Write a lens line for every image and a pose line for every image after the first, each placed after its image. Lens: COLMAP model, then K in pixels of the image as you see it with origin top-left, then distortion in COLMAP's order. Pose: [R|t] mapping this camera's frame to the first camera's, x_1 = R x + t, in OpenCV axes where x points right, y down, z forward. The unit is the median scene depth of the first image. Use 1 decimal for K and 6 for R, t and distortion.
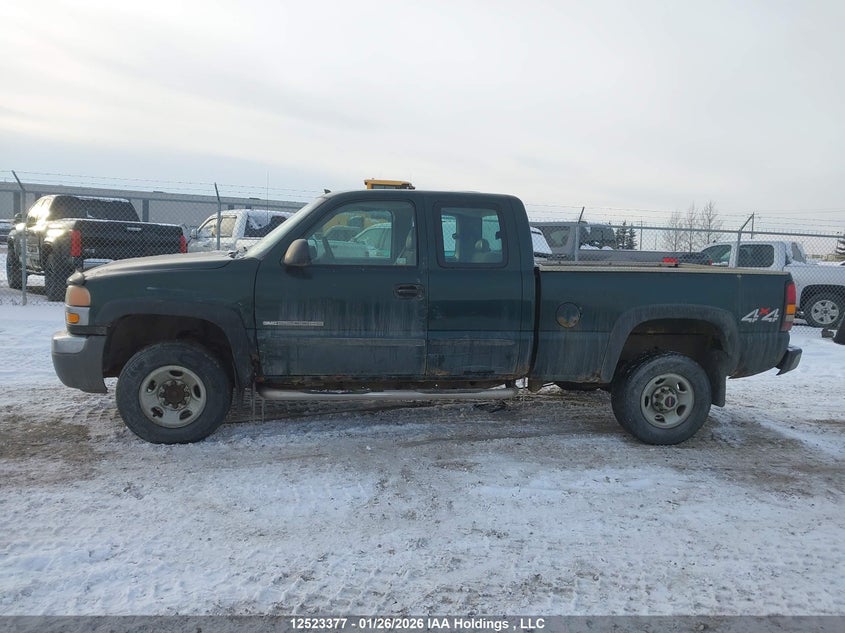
lens RADIAL K [[698.6, 0, 420.3], [0, 698.6, 314.3], [0, 0, 1]] dist [-0.005624, -0.012122]
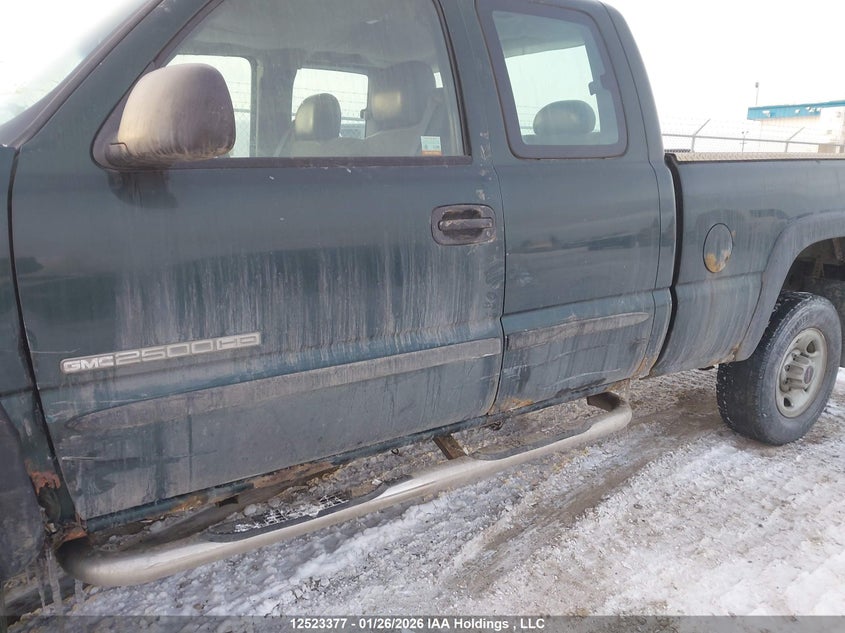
lens RADIAL K [[698.6, 0, 422.8], [0, 698.6, 314.2], [0, 0, 1]] dist [-0.005624, -0.012122]
pose [[0.879395, -0.128253, 0.458492, -0.221615], [0.055473, 0.984075, 0.168875, -0.050199], [-0.472849, -0.123074, 0.872506, 0.667859]]
